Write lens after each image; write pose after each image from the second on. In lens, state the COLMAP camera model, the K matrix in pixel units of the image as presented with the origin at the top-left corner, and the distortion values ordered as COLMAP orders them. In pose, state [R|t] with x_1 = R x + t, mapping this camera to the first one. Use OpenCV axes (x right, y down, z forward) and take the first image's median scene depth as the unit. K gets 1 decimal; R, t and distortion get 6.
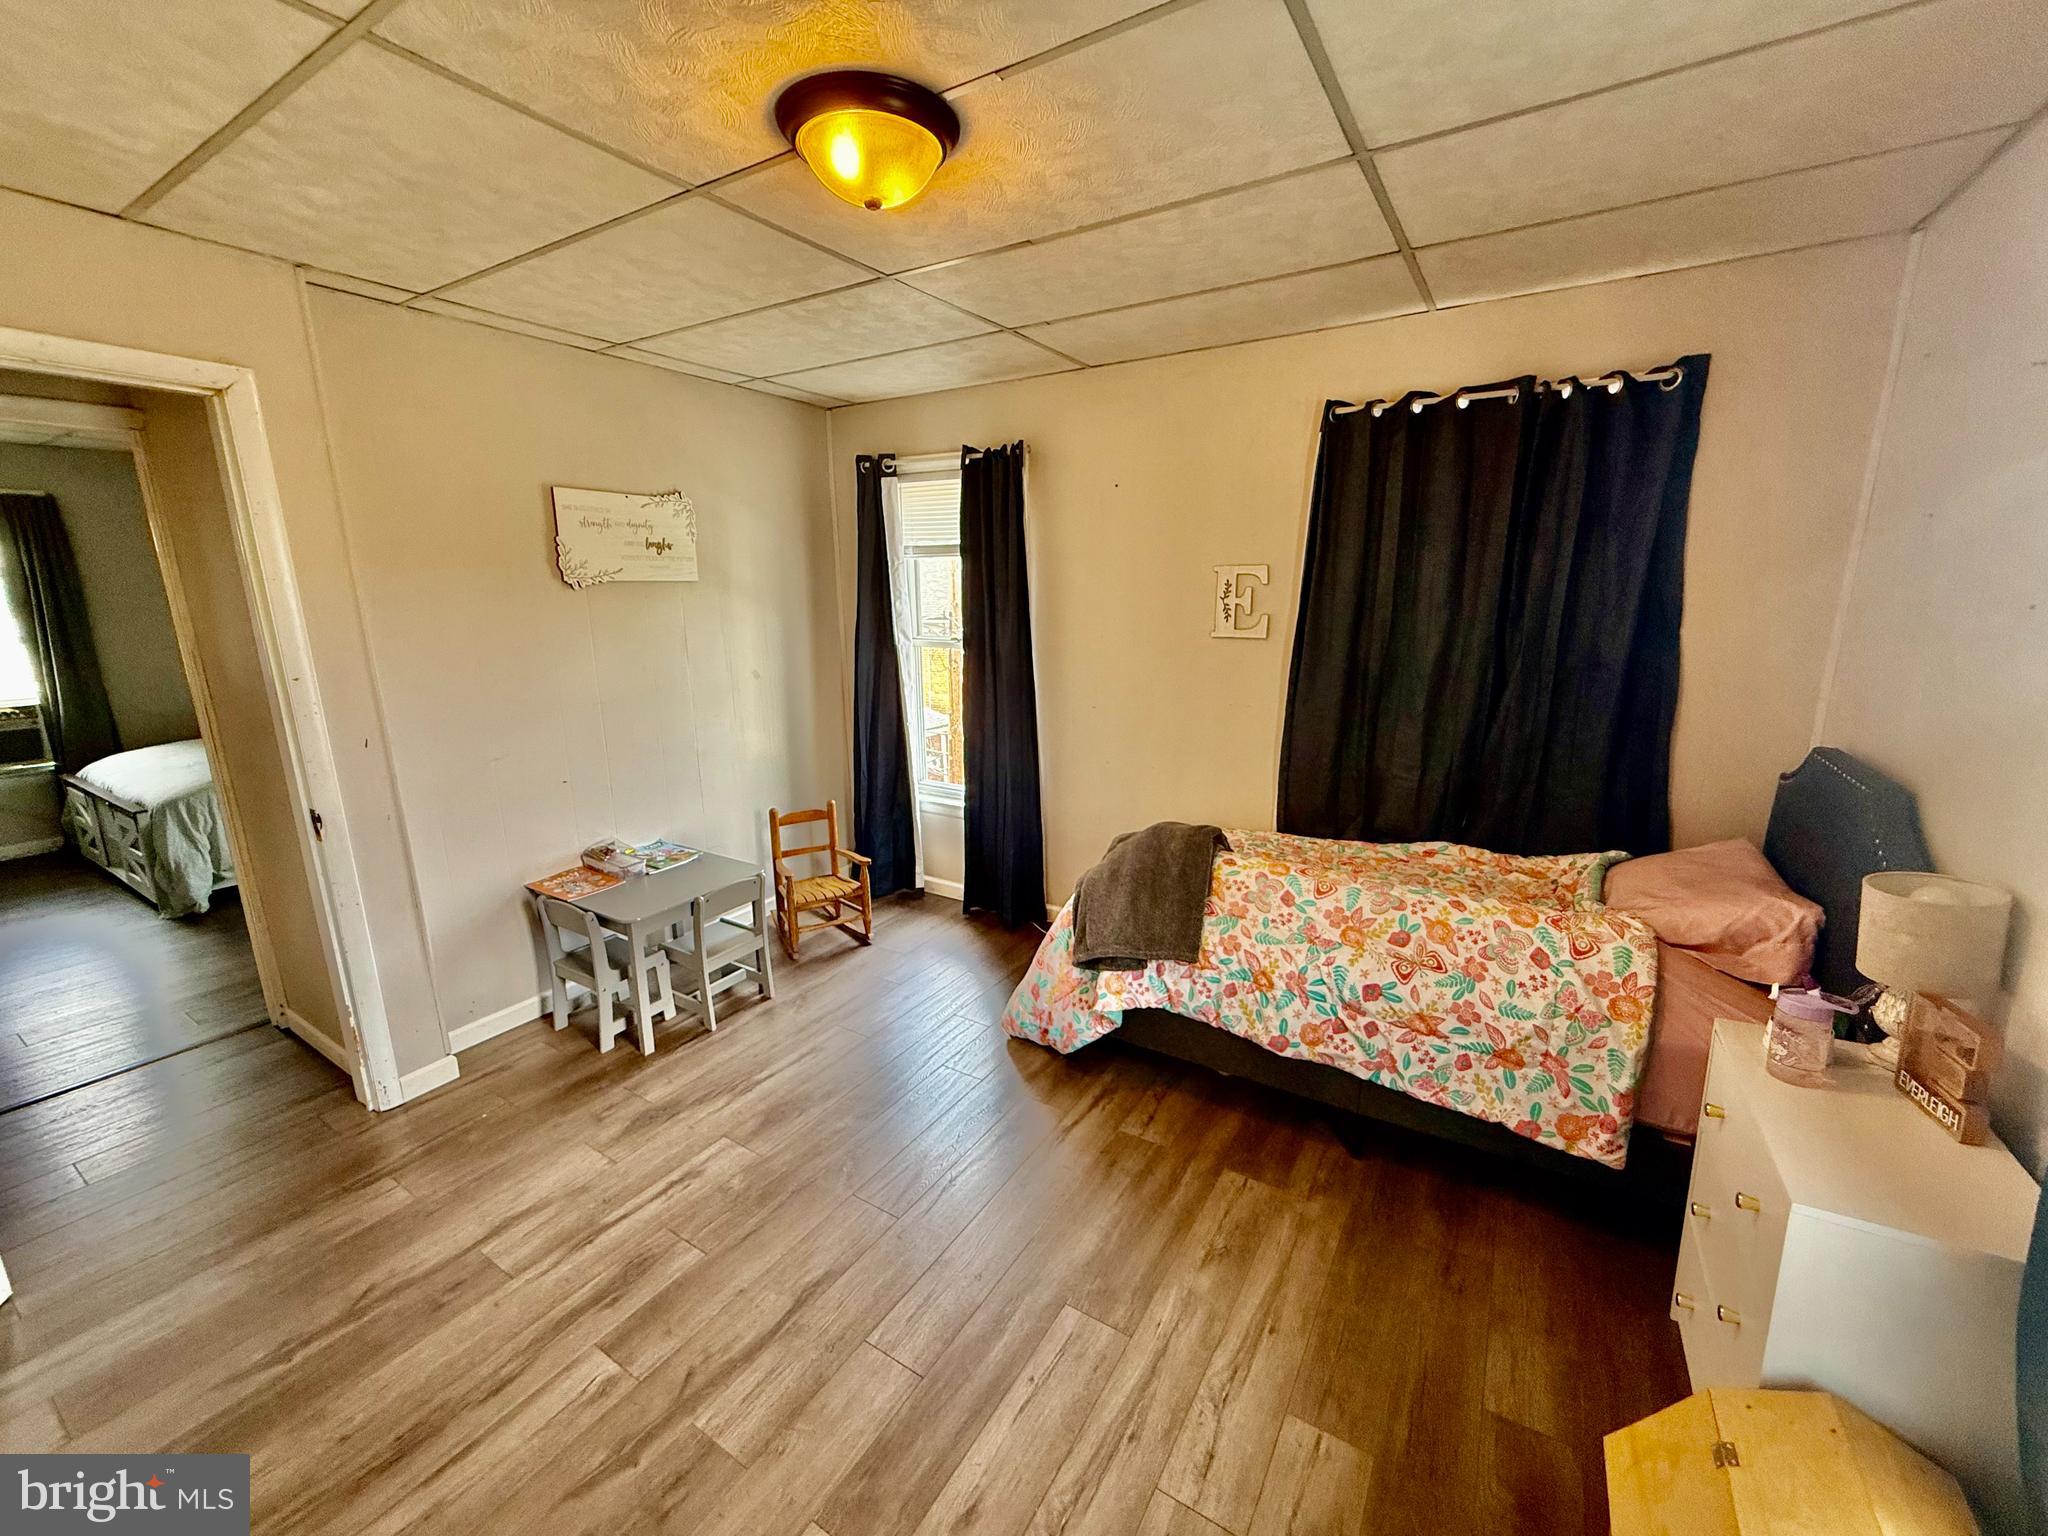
lens RADIAL K [[811.7, 0, 1027.2], [0, 811.7, 769.6], [0, 0, 1]] dist [-0.003115, 0.000905]
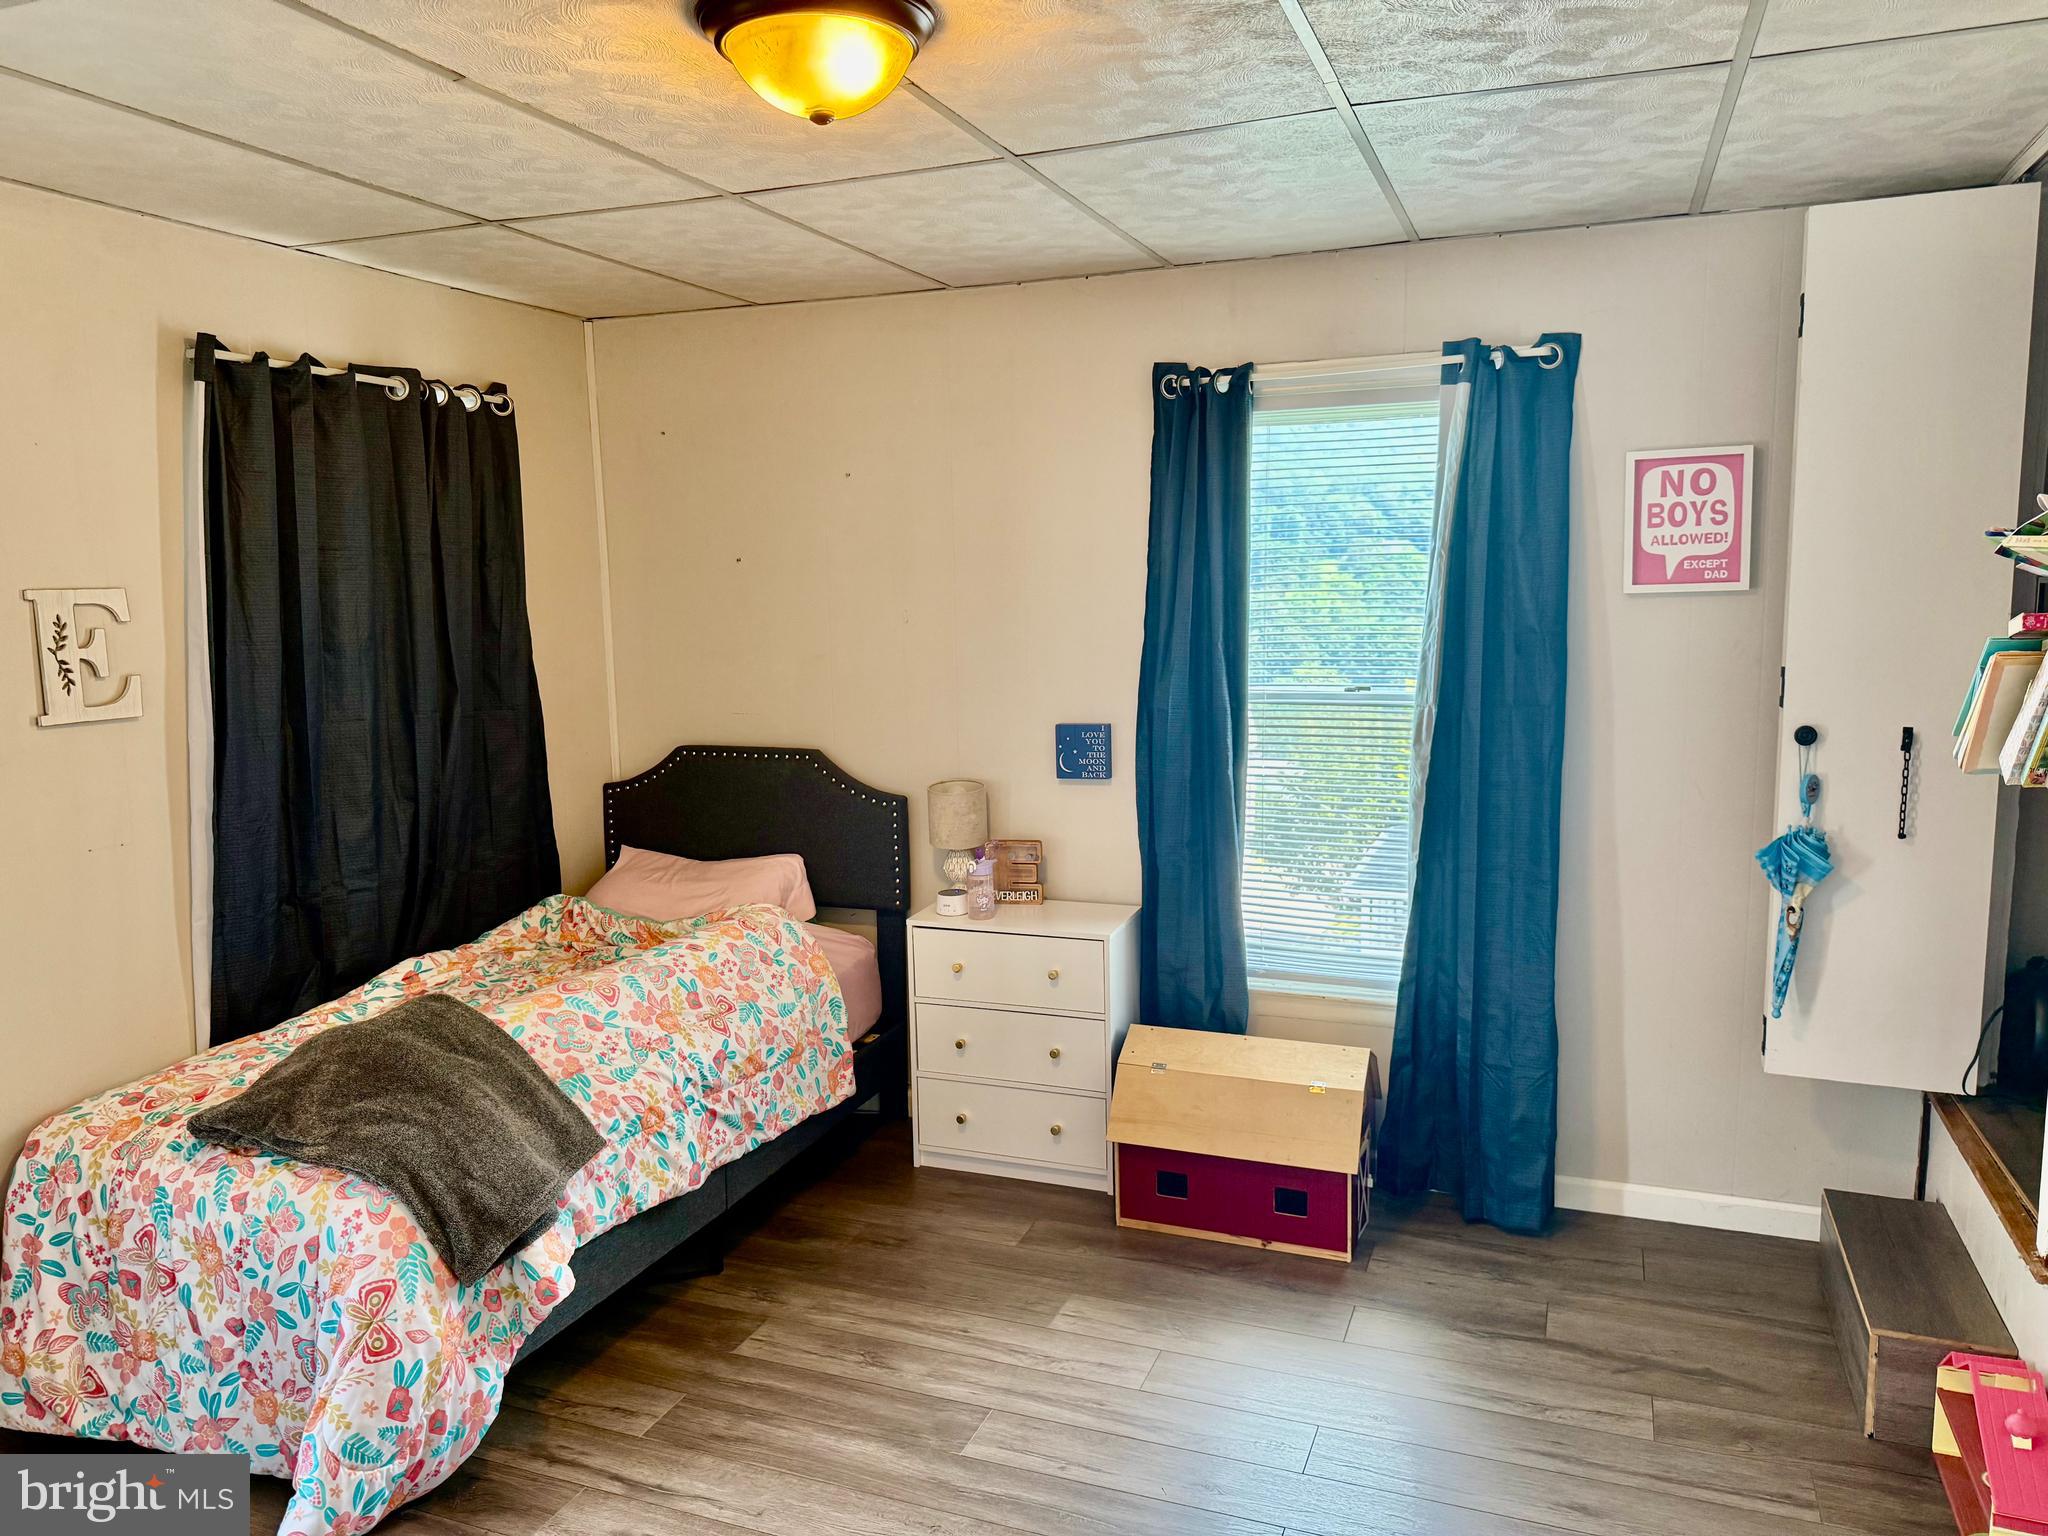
lens RADIAL K [[1435.0, 0, 1025.4], [0, 1435.0, 764.1], [0, 0, 1]] dist [-0.003579, -0.001804]
pose [[-0.179427, -0.116389, 0.976862, -1.070402], [0.235128, 0.959125, 0.157464, -0.195035], [-0.955260, 0.257940, -0.144726, 0.779106]]
